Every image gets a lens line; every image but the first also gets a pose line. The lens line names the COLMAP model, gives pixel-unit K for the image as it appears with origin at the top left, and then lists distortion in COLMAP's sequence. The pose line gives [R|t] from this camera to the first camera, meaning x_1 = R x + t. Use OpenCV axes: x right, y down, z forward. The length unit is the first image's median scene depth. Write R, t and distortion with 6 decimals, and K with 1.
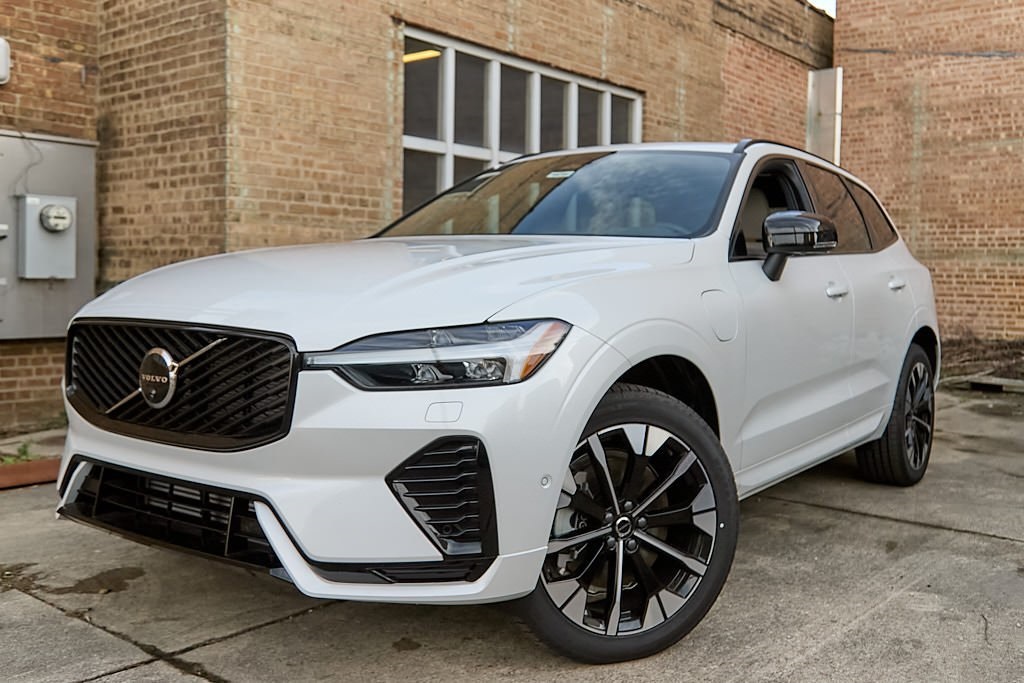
lens RADIAL K [[936.9, 0, 516.2], [0, 936.9, 231.2], [0, 0, 1]] dist [0.006175, 0.000000]
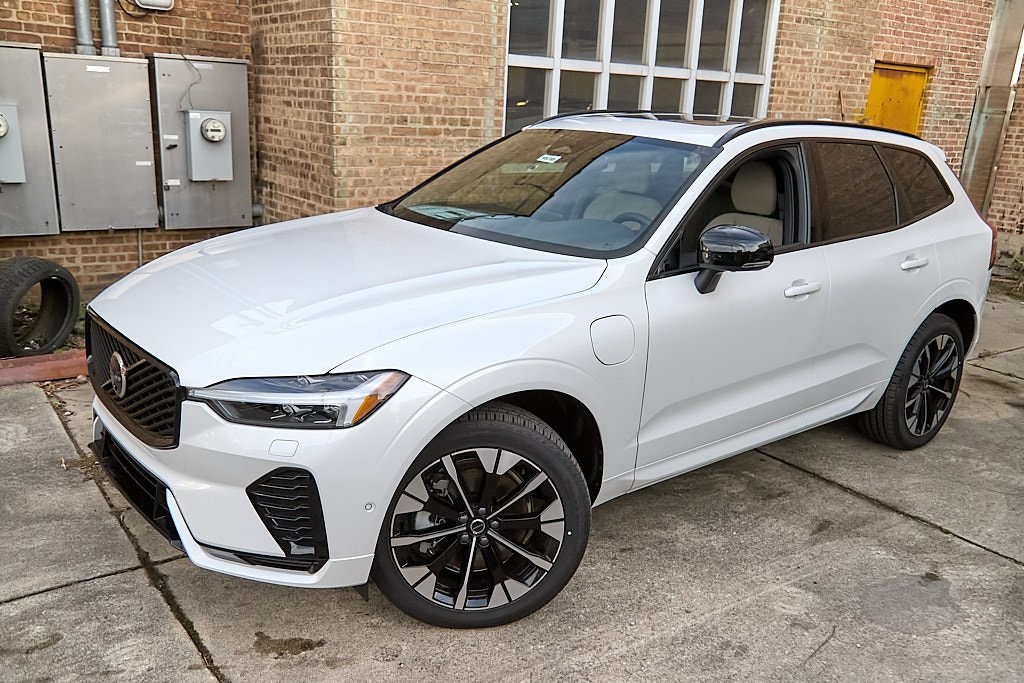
lens RADIAL K [[863.8, 0, 505.2], [0, 863.8, 274.9], [0, 0, 1]] dist [0.006485, 0.019571]
pose [[0.965461, 0.078031, -0.248590, 0.155516], [-0.017535, 0.971397, 0.236813, -0.100757], [0.259958, -0.224275, 0.939214, 0.018939]]
